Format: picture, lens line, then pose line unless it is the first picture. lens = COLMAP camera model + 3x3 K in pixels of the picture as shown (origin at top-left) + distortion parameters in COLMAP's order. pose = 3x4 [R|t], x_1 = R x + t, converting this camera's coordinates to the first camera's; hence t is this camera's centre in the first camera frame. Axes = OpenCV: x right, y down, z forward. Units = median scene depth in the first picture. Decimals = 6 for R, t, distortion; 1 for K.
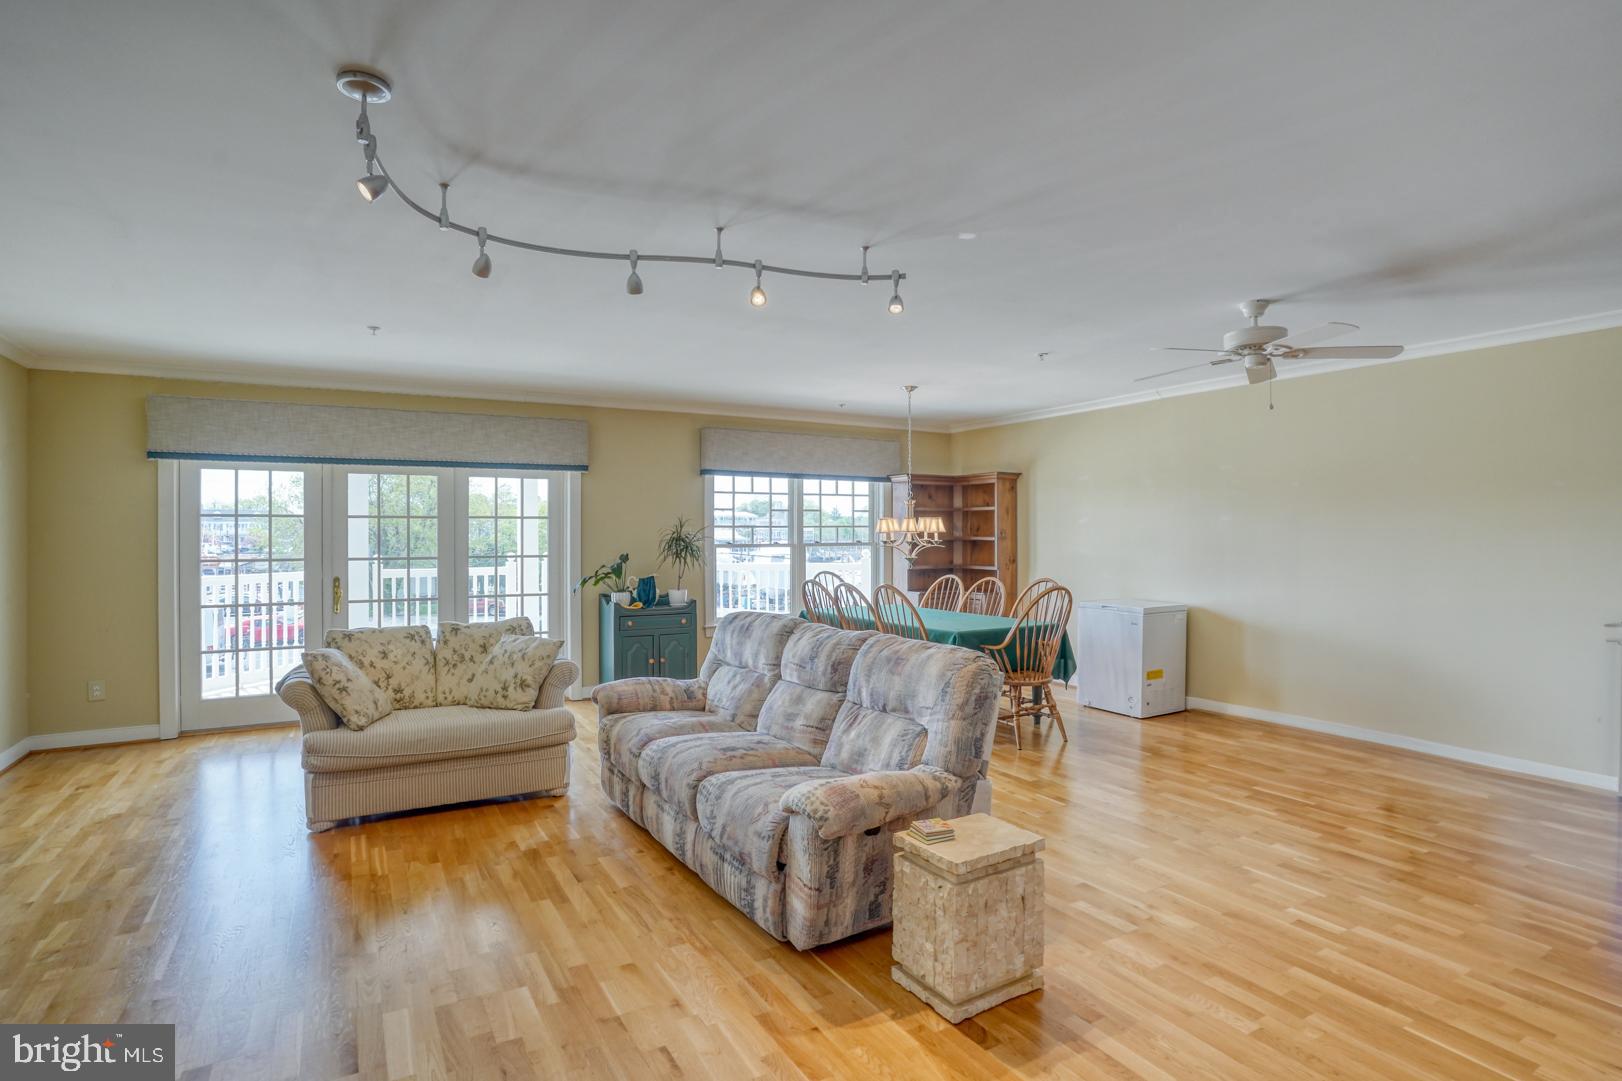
lens RADIAL K [[823.4, 0, 807.8], [0, 823.4, 534.3], [0, 0, 1]] dist [-0.081085, 0.038154]
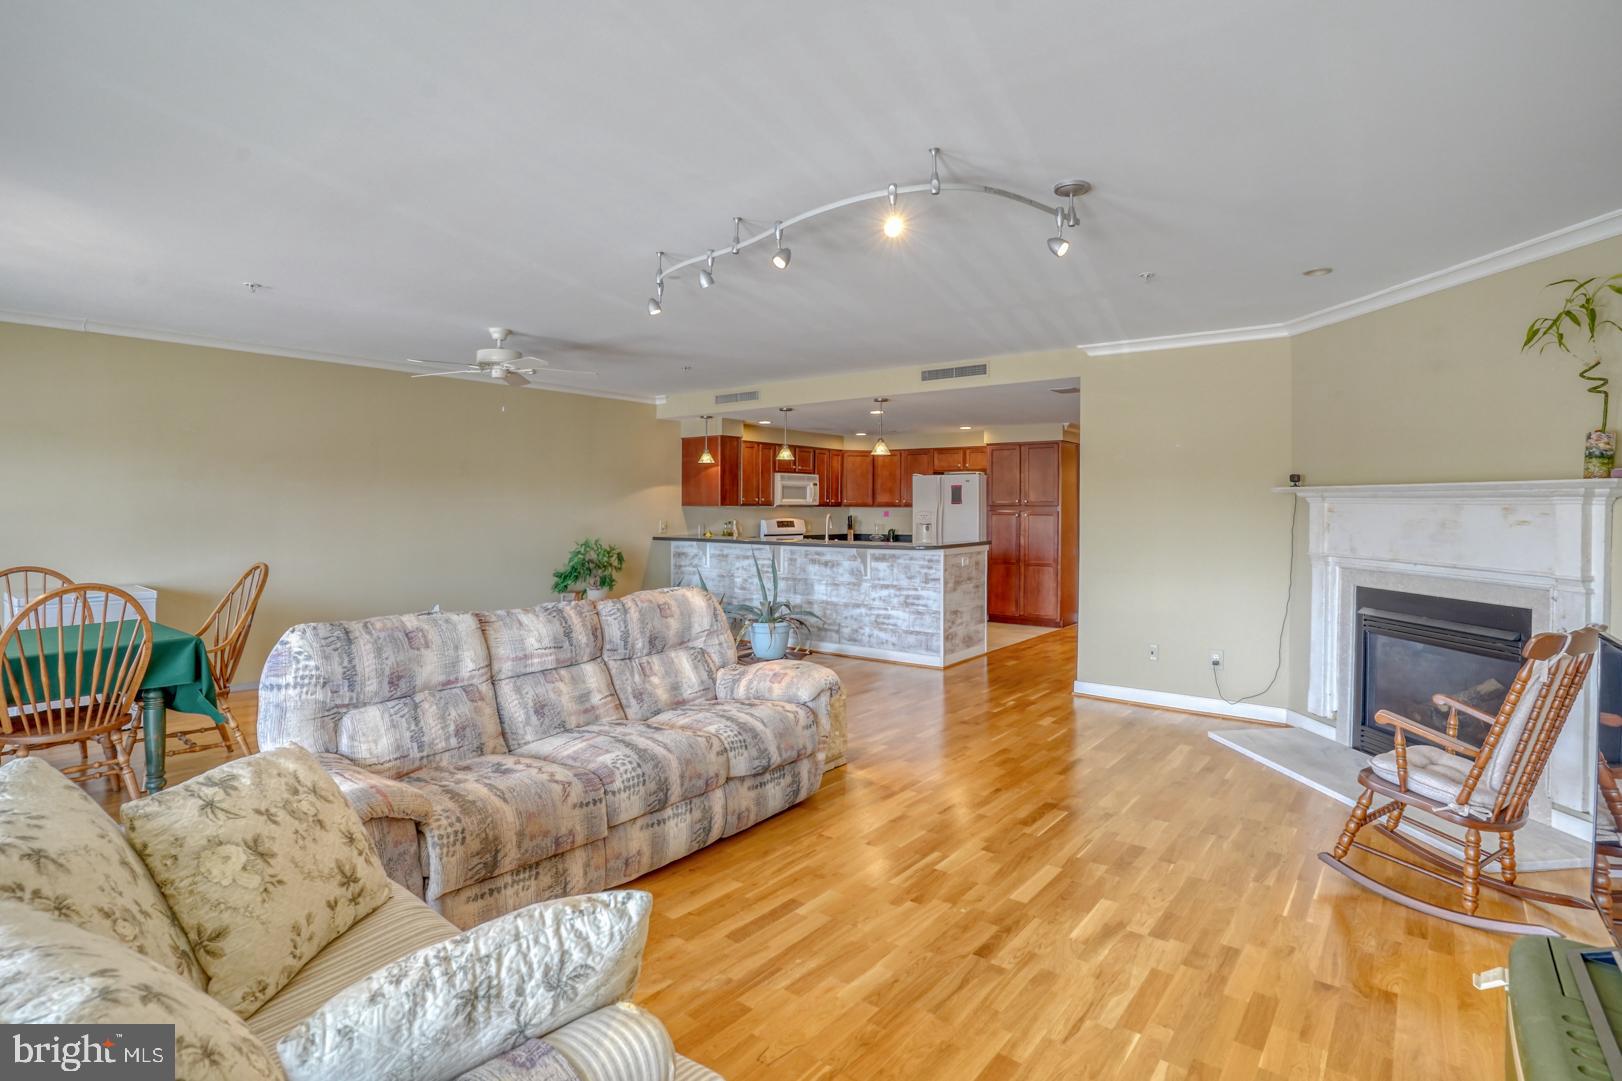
lens RADIAL K [[823.4, 0, 807.8], [0, 823.4, 534.3], [0, 0, 1]] dist [-0.081085, 0.038154]
pose [[-0.359367, -0.031113, 0.932677, -0.529835], [-0.001745, 0.999465, 0.032669, 0.003219], [-0.933195, 0.010113, -0.359229, 0.600395]]
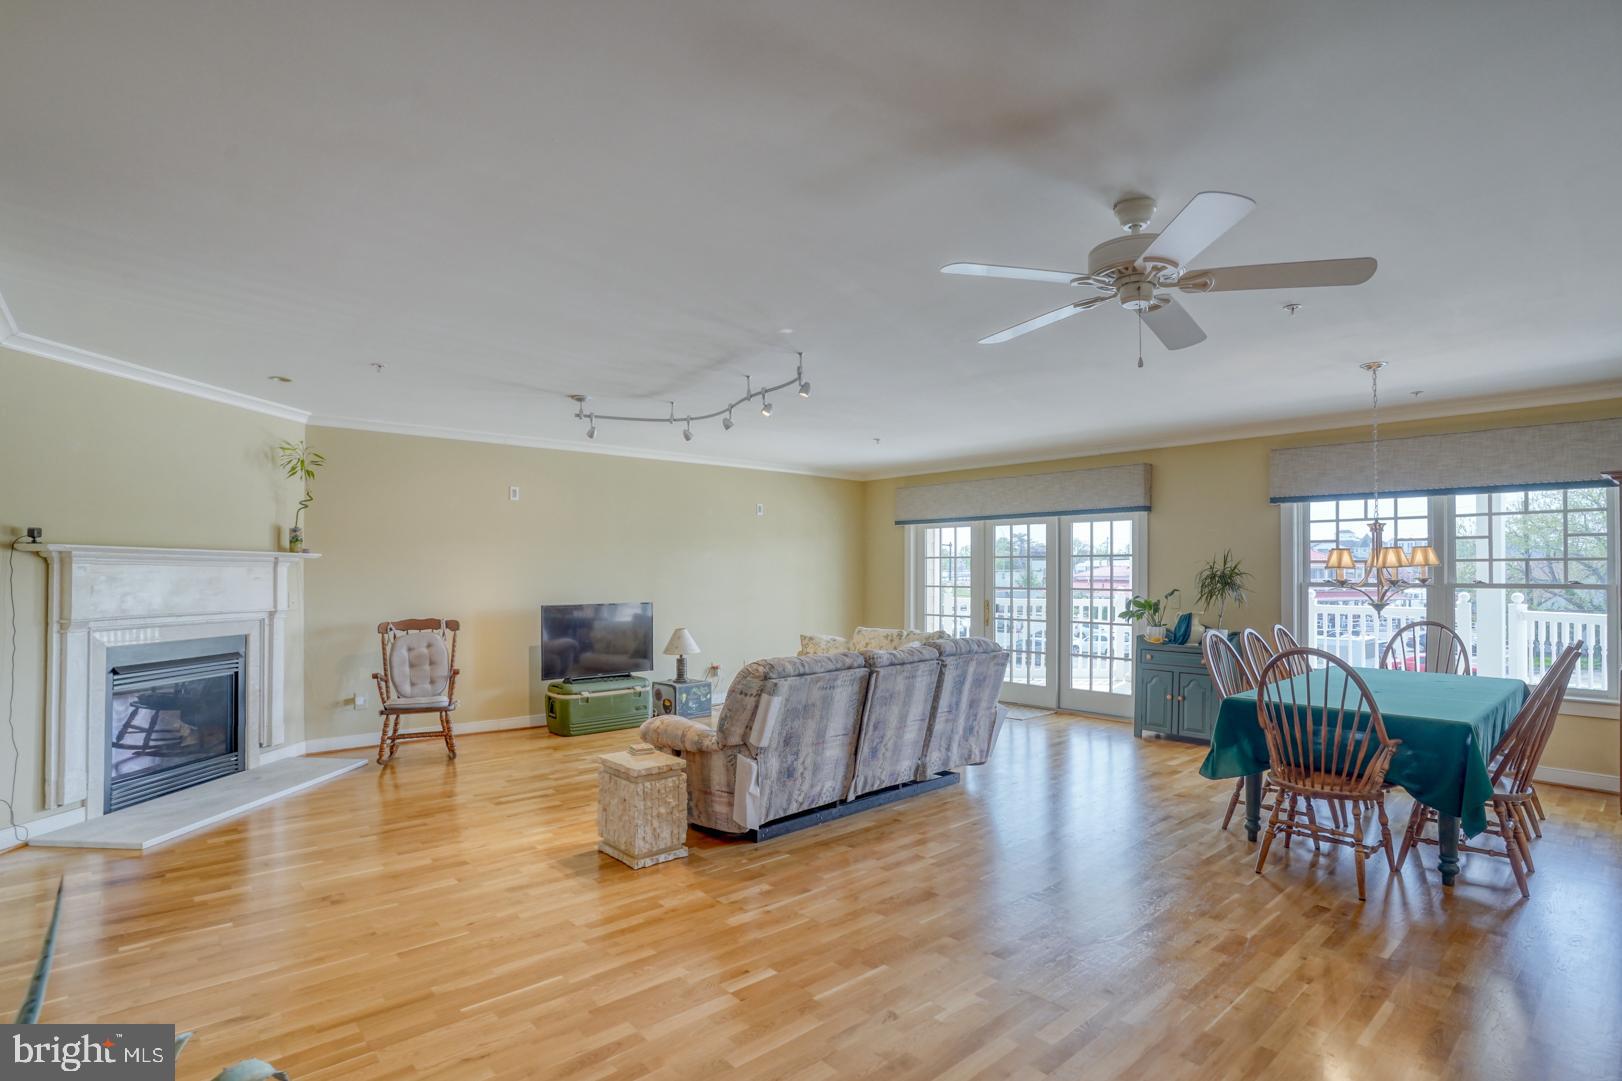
lens RADIAL K [[810.6, 0, 809.8], [0, 810.6, 564.0], [0, 0, 1]] dist [-0.069024, 0.032770]
pose [[0.196478, -0.005470, -0.980493, 0.674859], [-0.003812, 0.999973, -0.006343, -0.000144], [0.980501, 0.004984, 0.196452, 0.375934]]
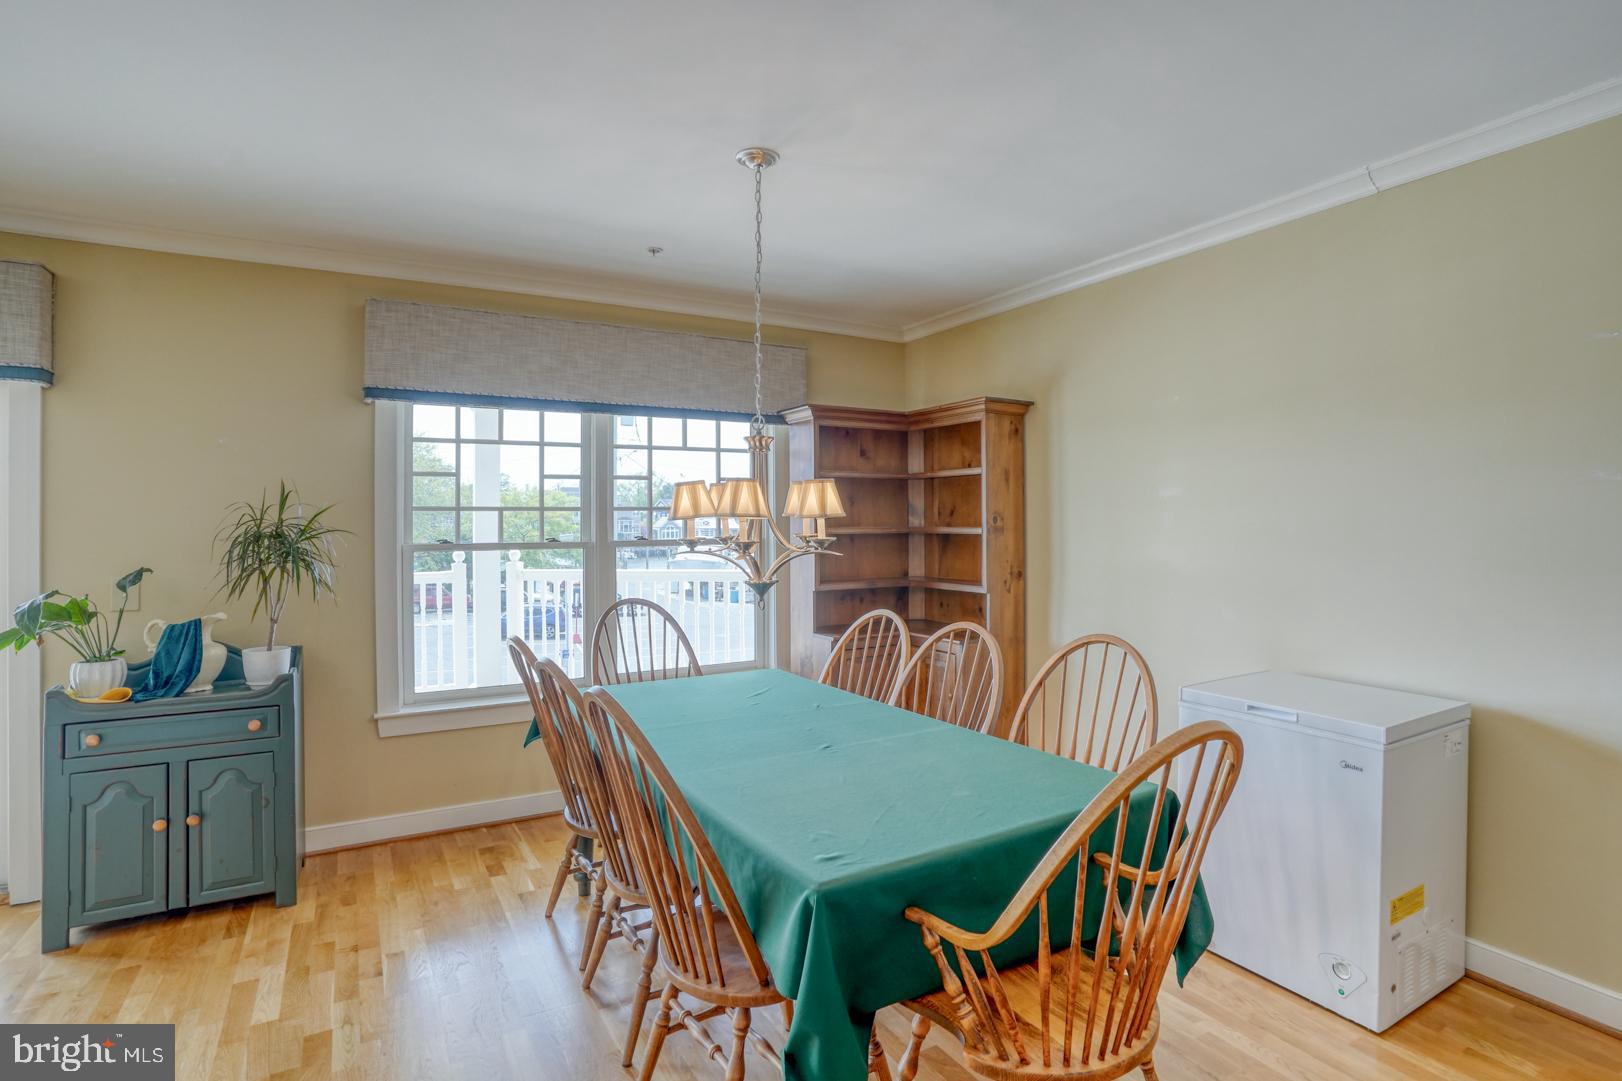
lens RADIAL K [[803.0, 0, 820.4], [0, 803.0, 518.3], [0, 0, 1]] dist [-0.078289, 0.032683]
pose [[0.999951, -0.003572, 0.009189, 0.145951], [0.003625, 0.999977, -0.005763, 0.000123], [-0.009168, 0.005796, 0.999941, 0.597714]]
